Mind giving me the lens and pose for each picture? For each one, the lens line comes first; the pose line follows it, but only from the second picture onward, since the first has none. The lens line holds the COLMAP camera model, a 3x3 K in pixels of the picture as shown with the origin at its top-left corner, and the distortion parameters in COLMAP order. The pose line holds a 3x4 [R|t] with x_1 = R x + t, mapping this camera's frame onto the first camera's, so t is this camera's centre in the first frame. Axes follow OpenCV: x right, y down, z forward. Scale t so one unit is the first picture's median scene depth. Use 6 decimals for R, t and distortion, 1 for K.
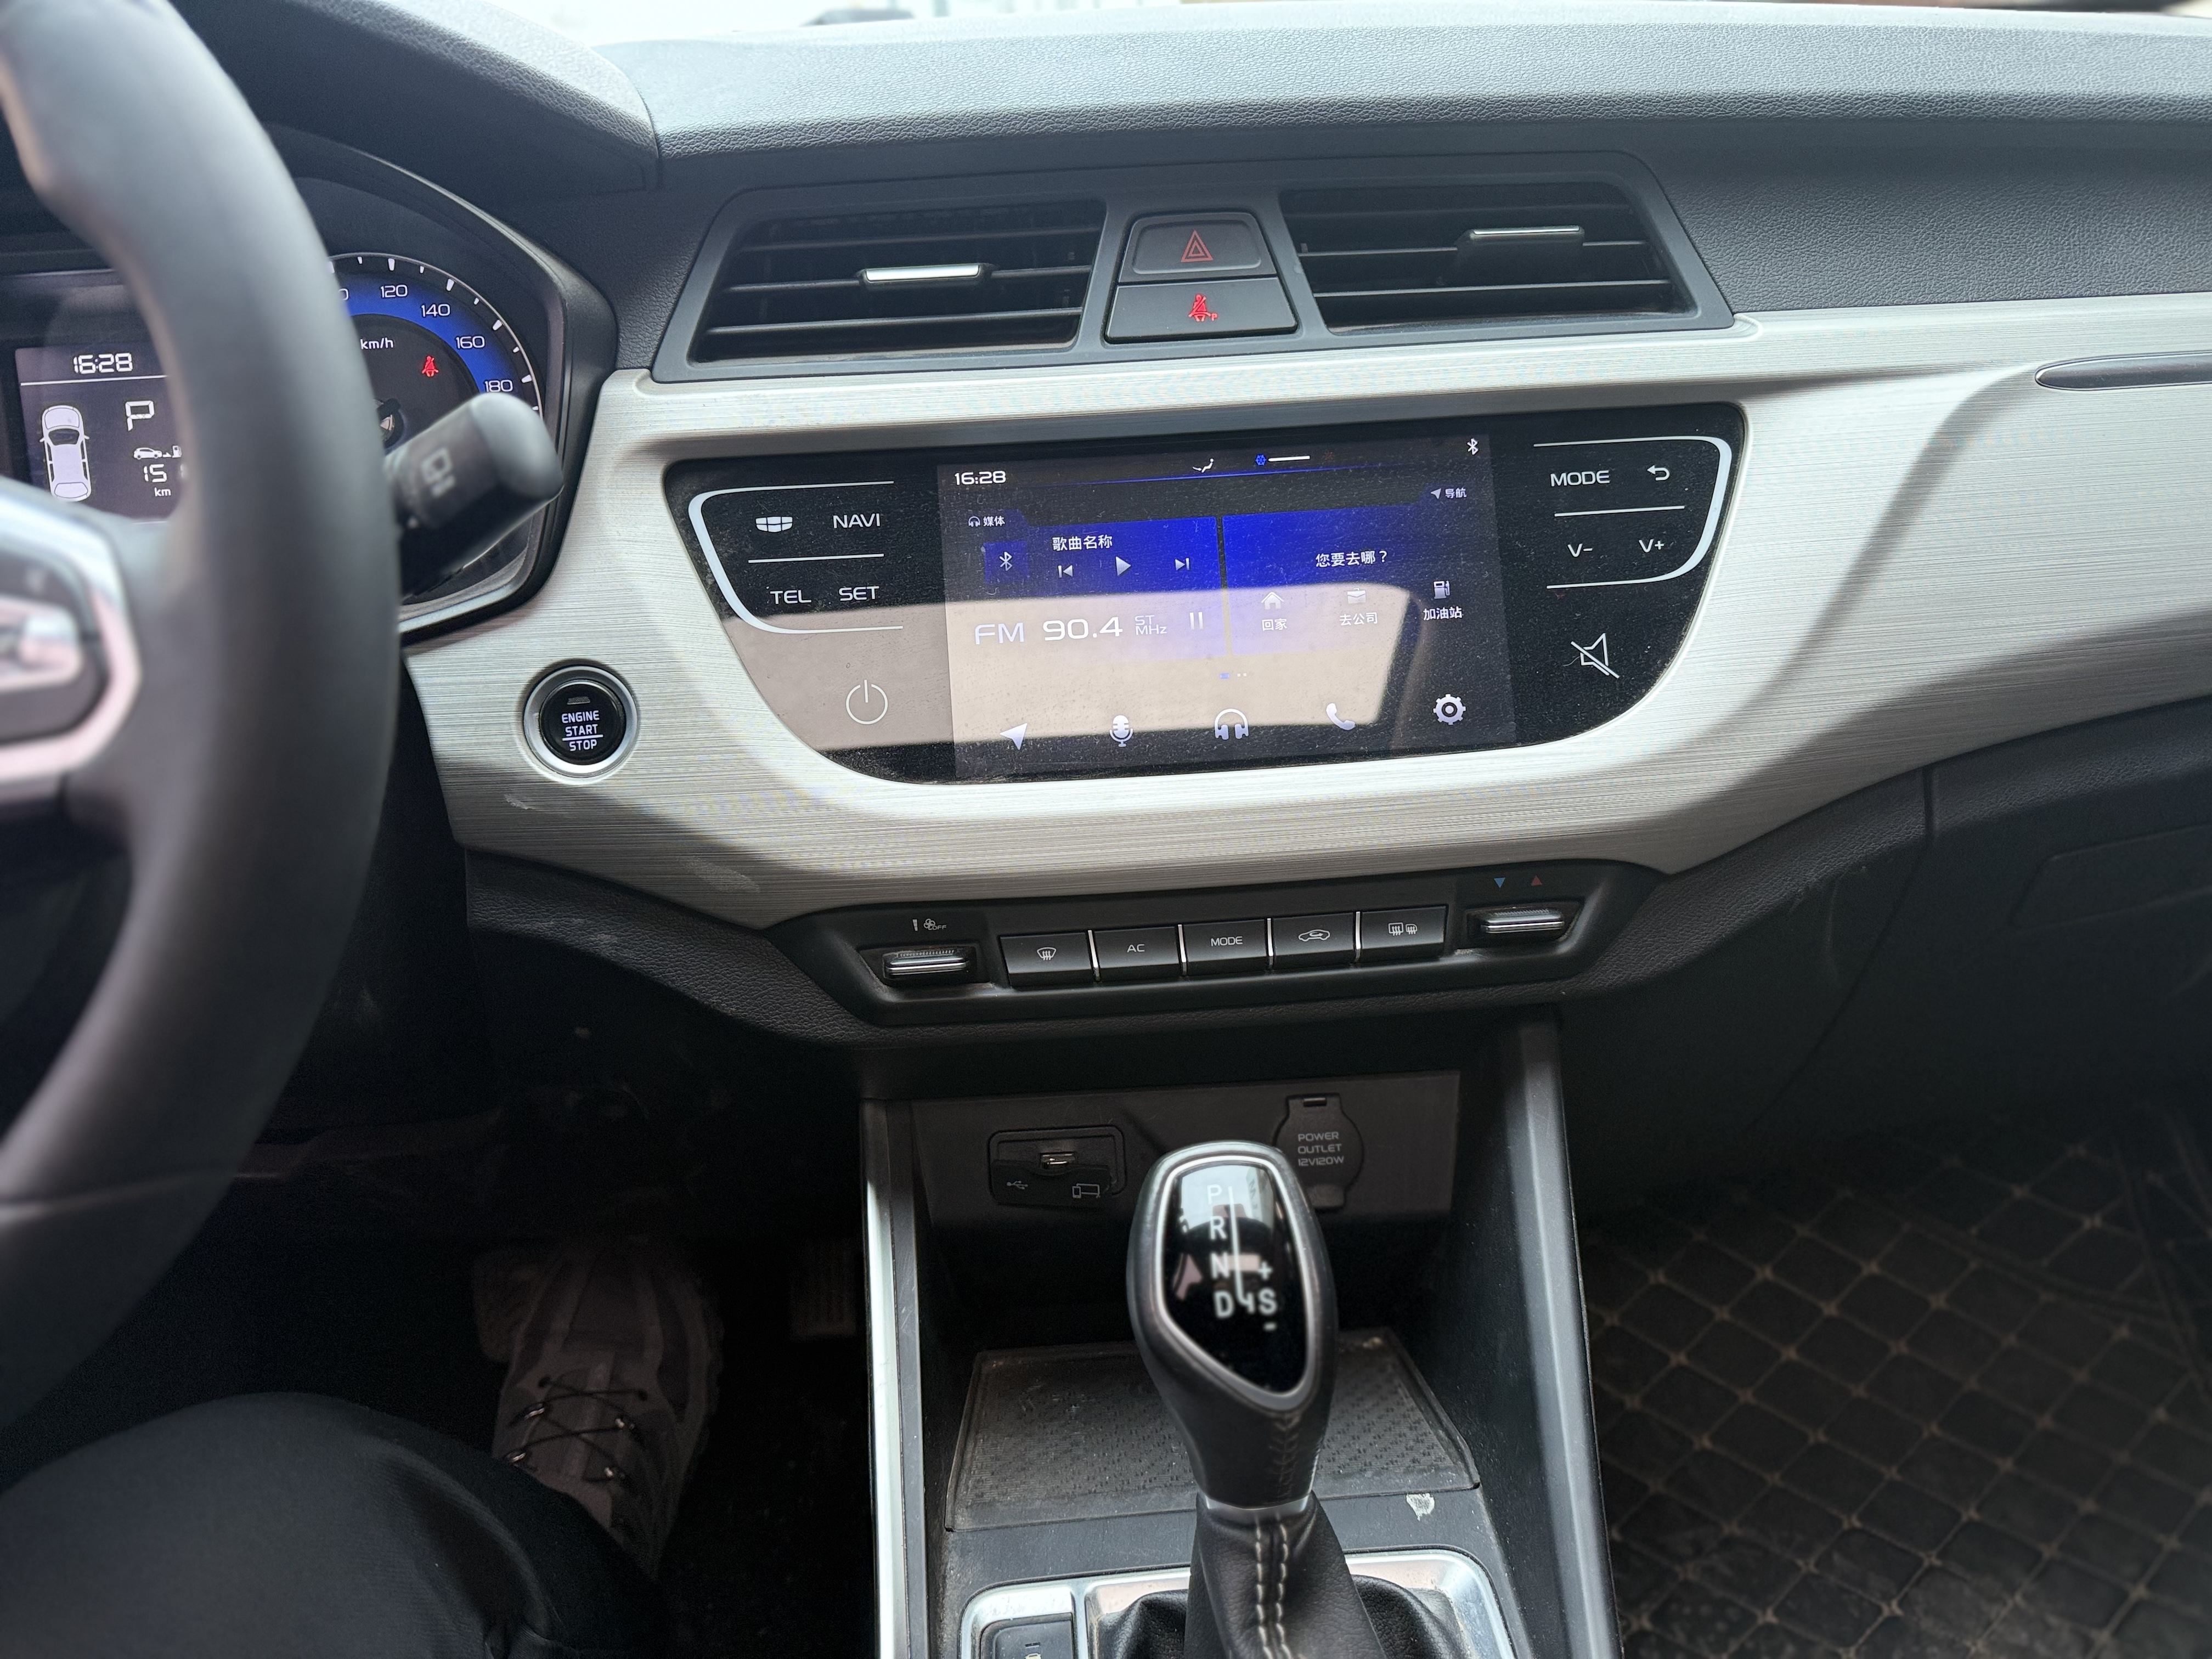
lens RADIAL K [[1539.3, 0, 1106.0], [0, 1539.3, 829.5], [0, 0, 1]] dist [0.078321, -0.106117]
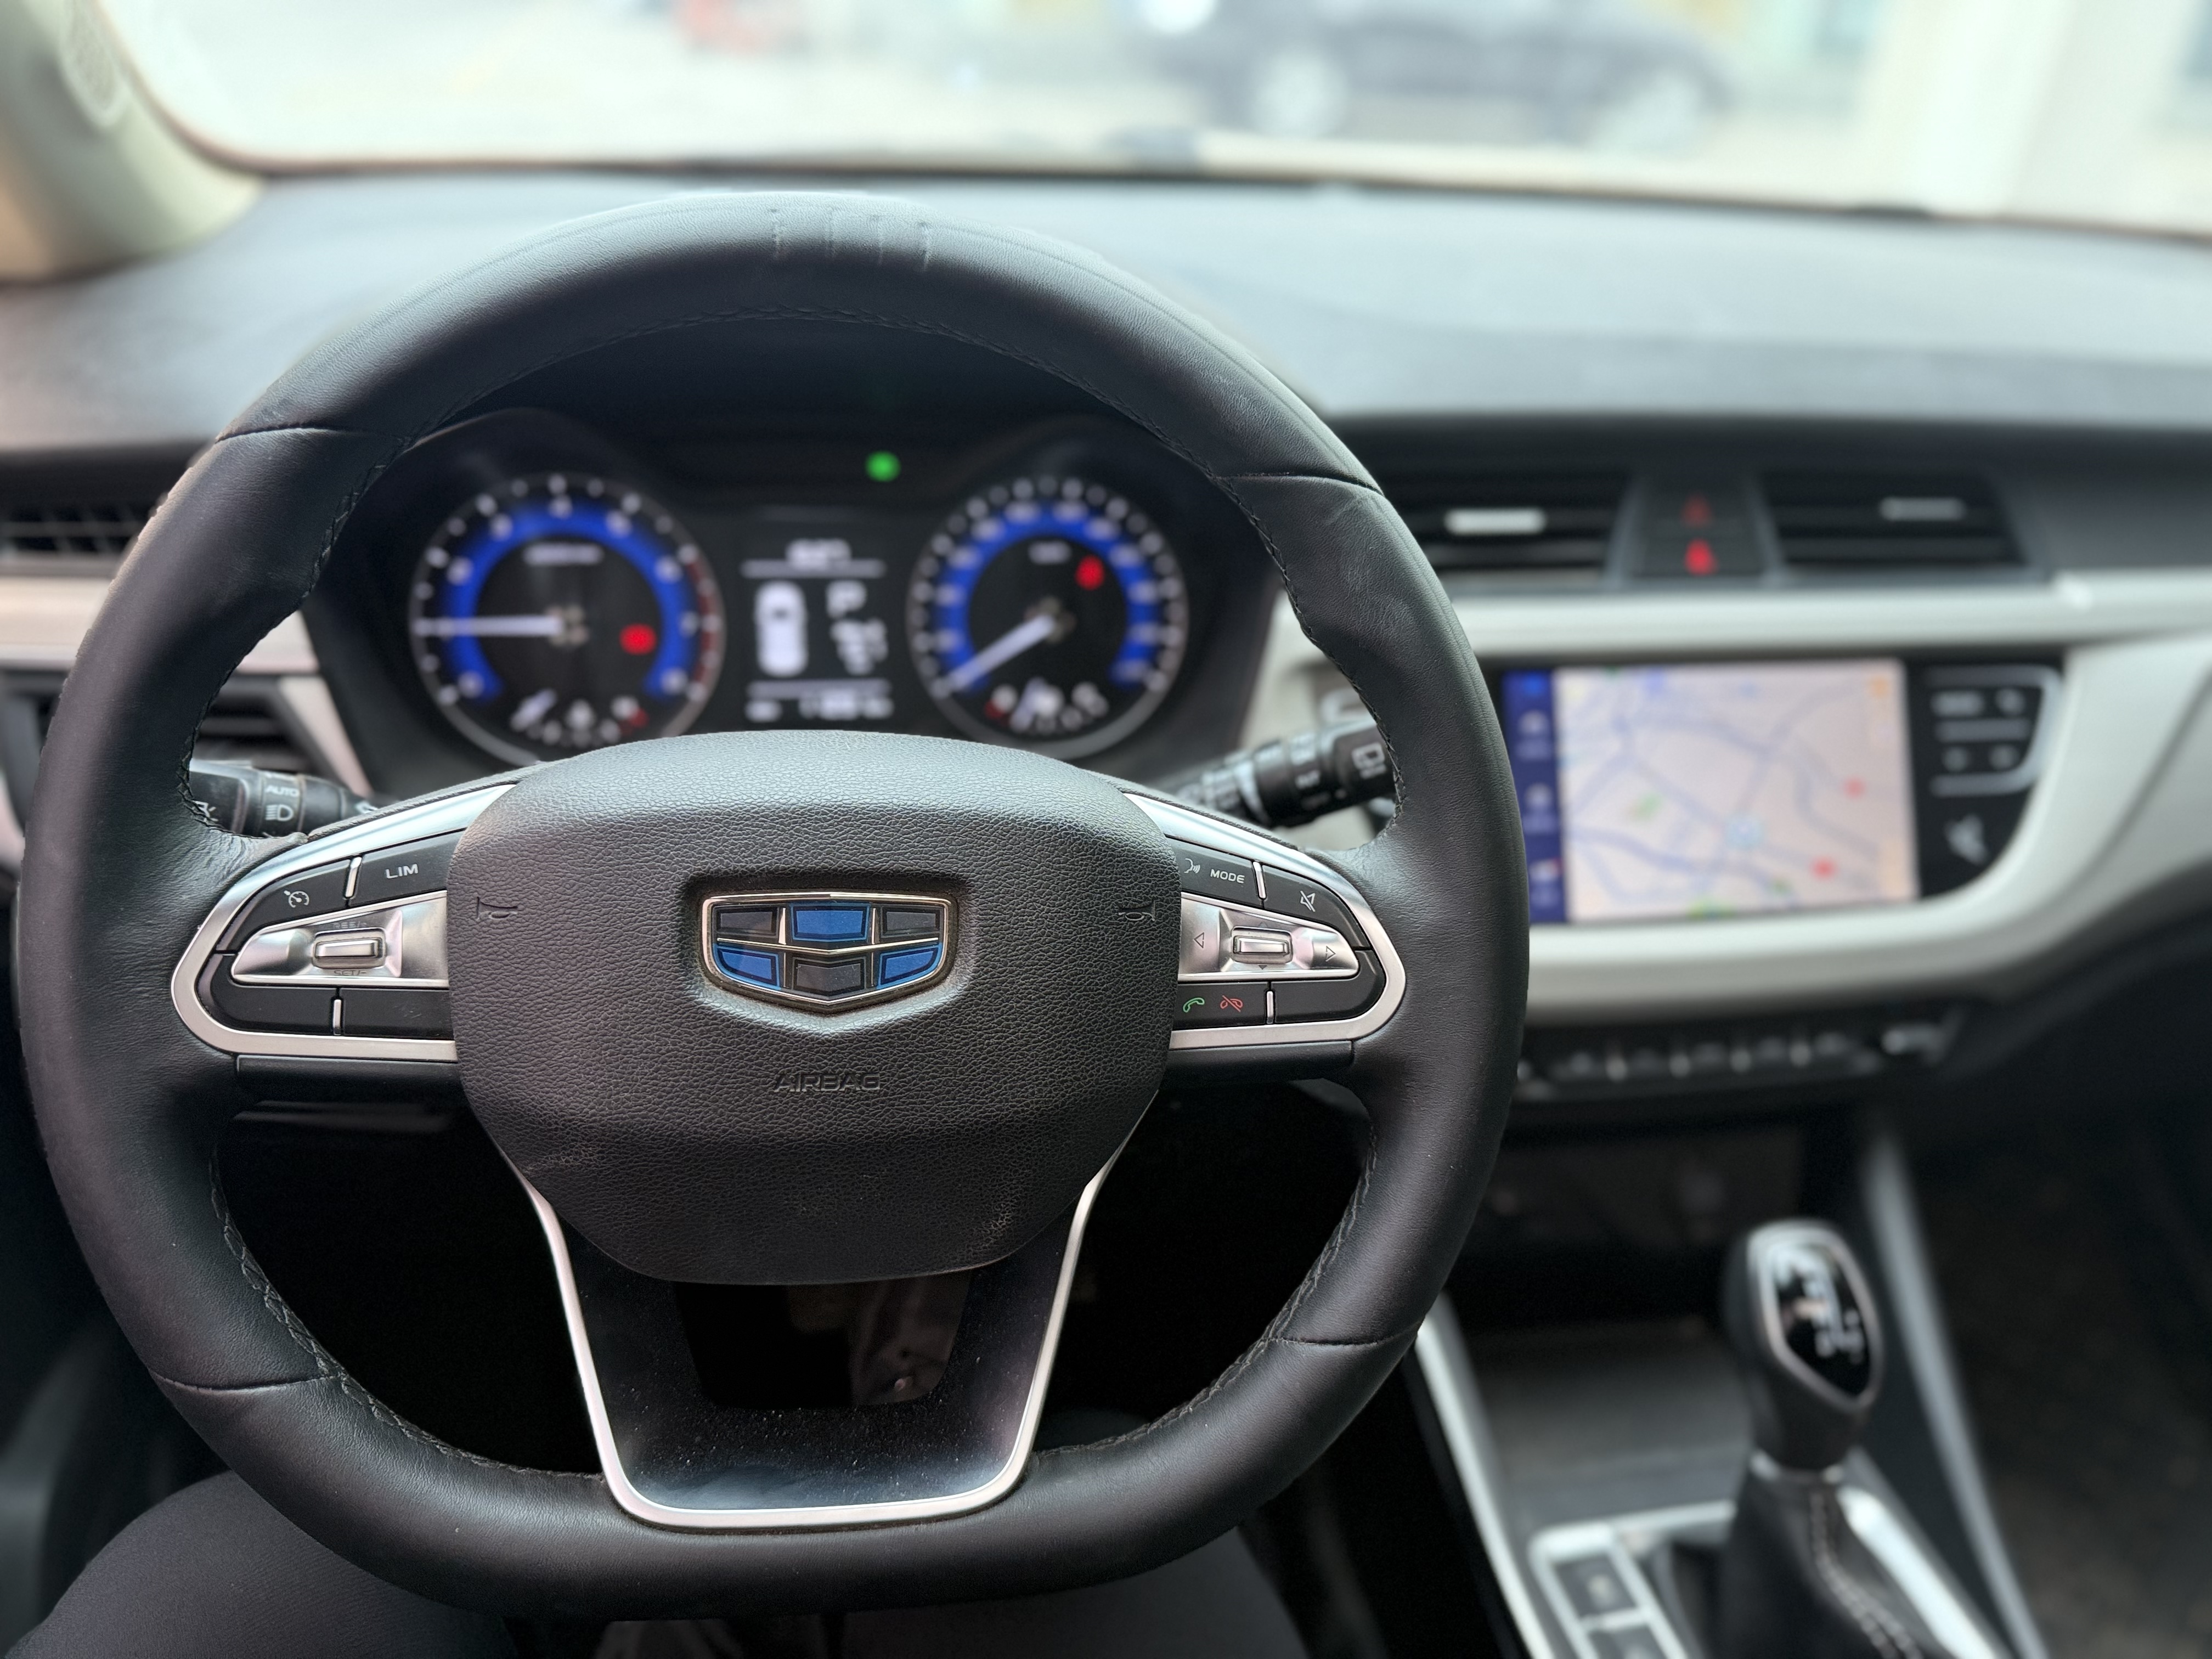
lens RADIAL K [[1539.3, 0, 1106.0], [0, 1539.3, 829.5], [0, 0, 1]] dist [0.078321, -0.106117]
pose [[0.988901, 0.025838, 0.146314, -0.597262], [-0.034752, 0.997670, 0.058704, -0.167990], [-0.144457, -0.063137, 0.987495, -0.216880]]
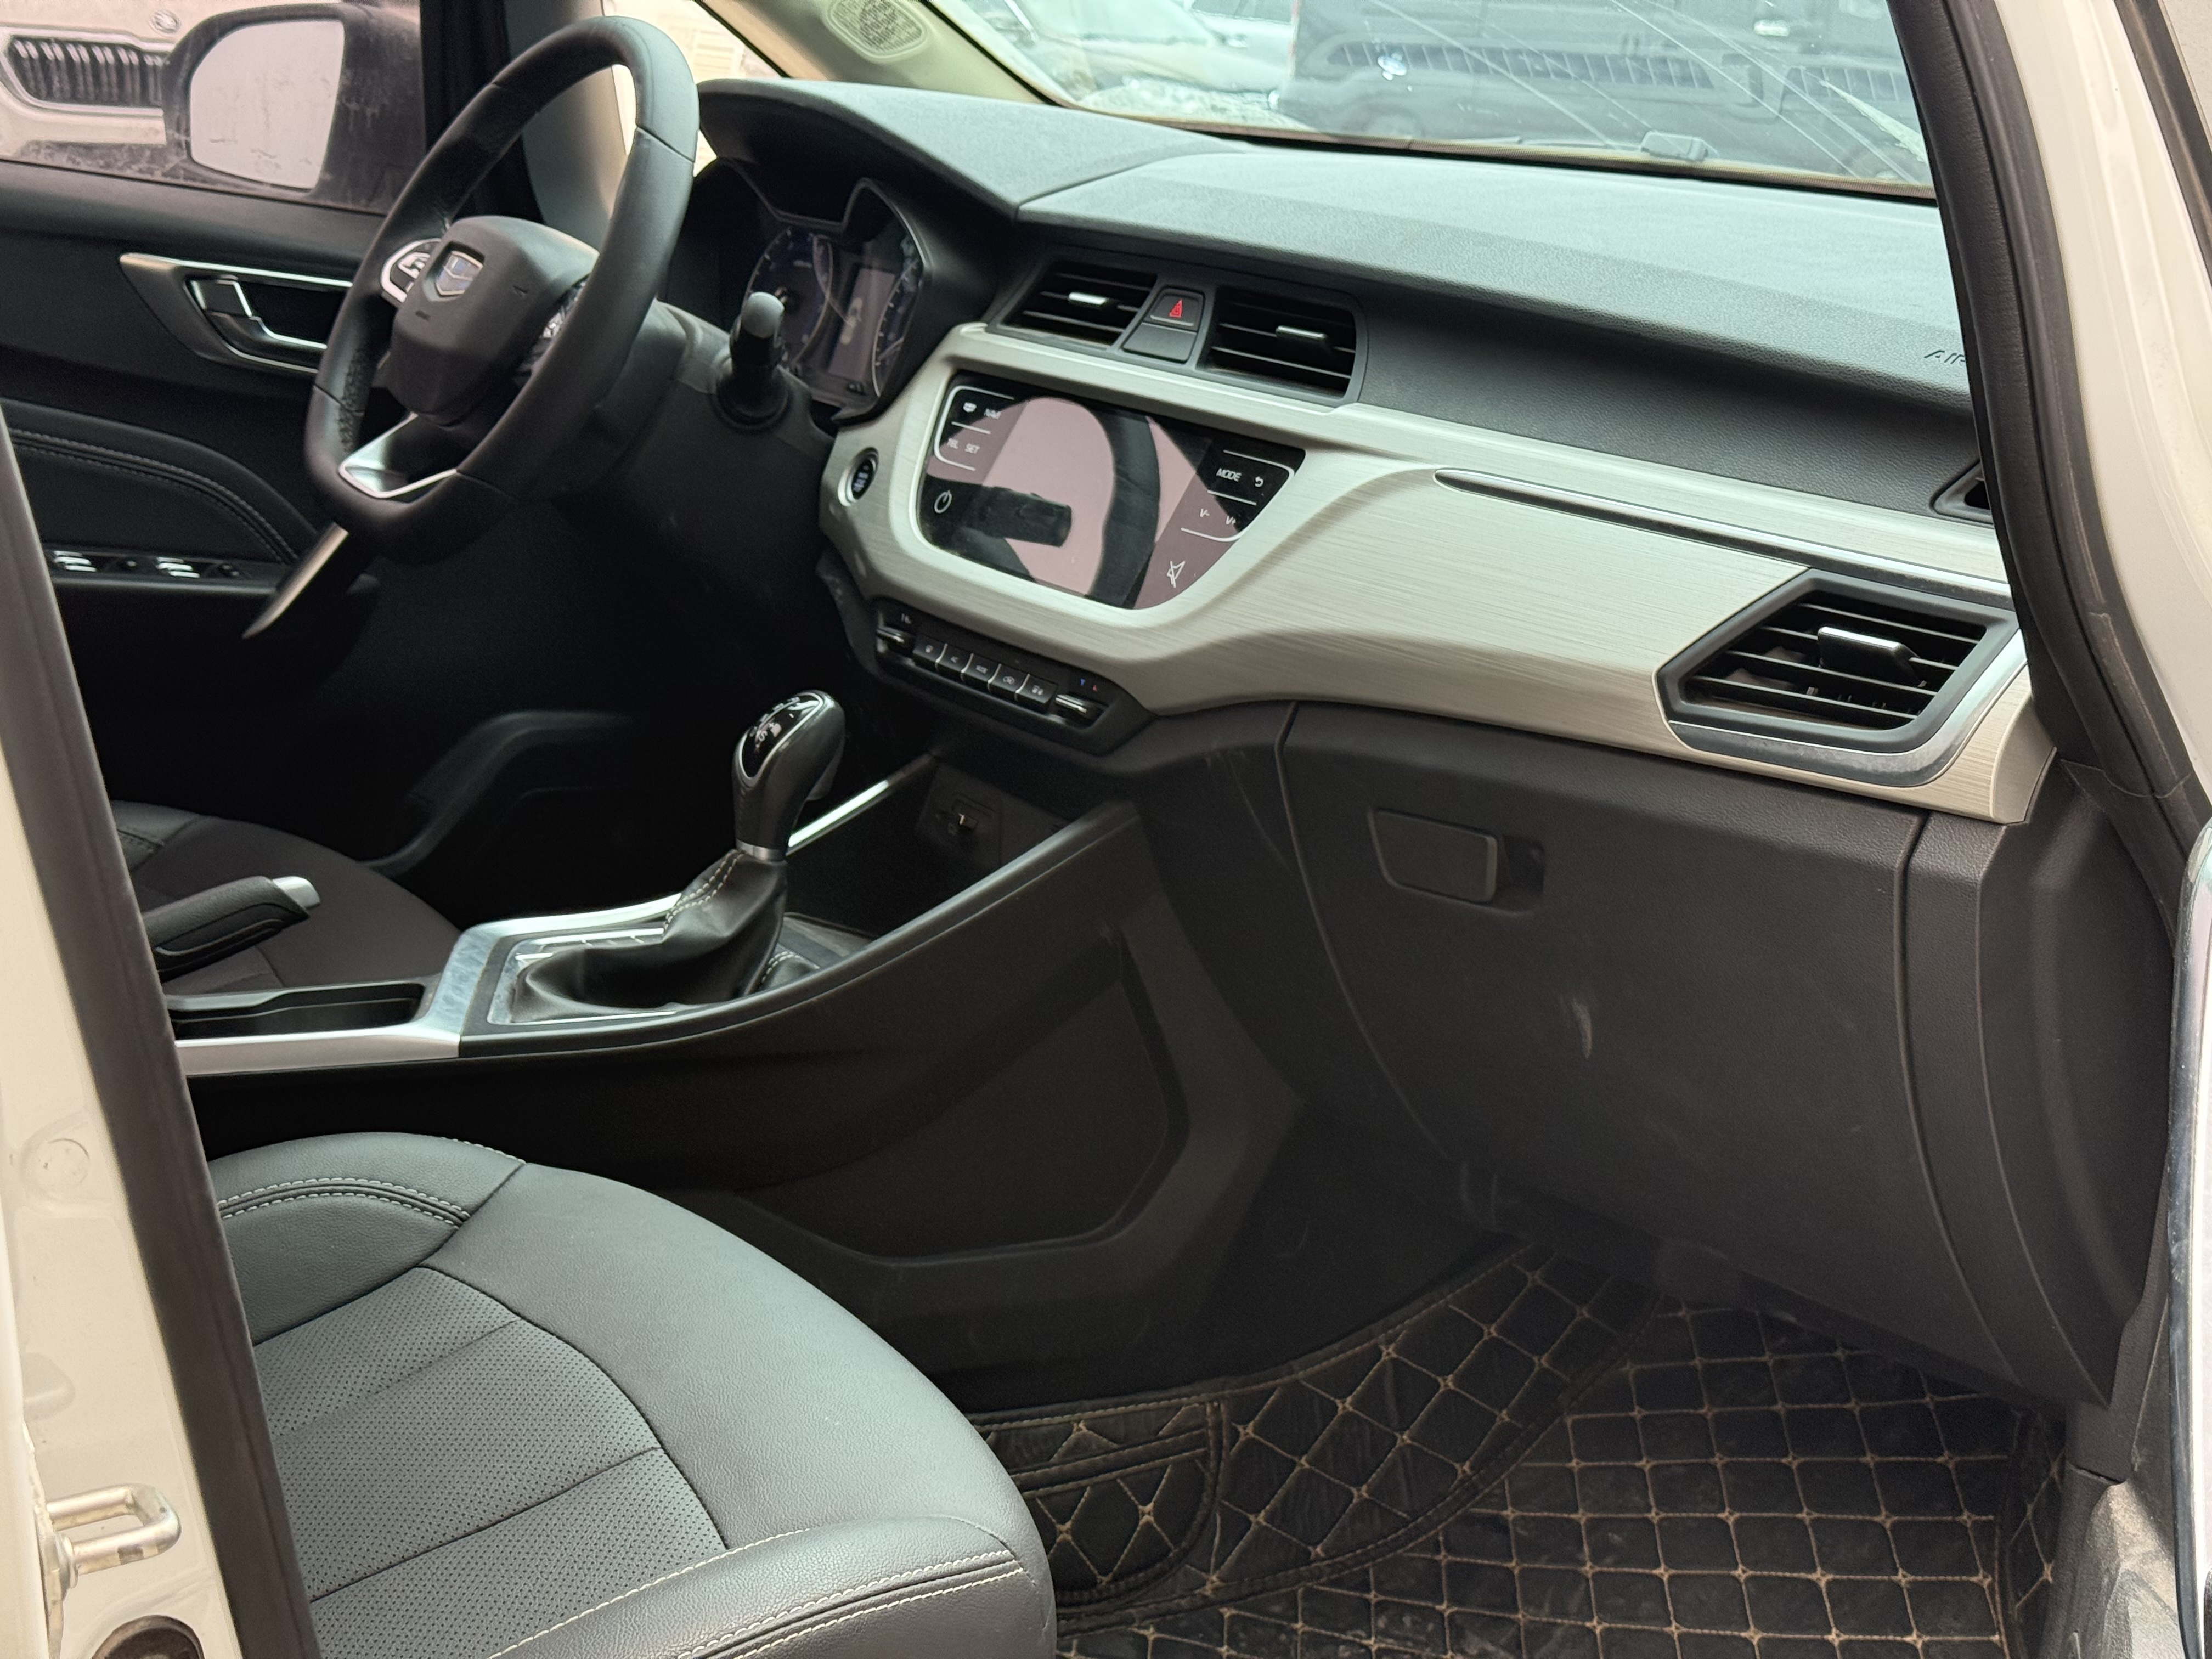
lens RADIAL K [[3068.0, 0, 1110.3], [0, 3068.0, 812.5], [0, 0, 1]] dist [0.190733, -0.373760]
pose [[0.490239, 0.279555, -0.825539, 2.910247], [-0.432236, 0.900469, 0.048249, -0.011343], [0.756860, 0.333174, 0.562279, -0.749383]]
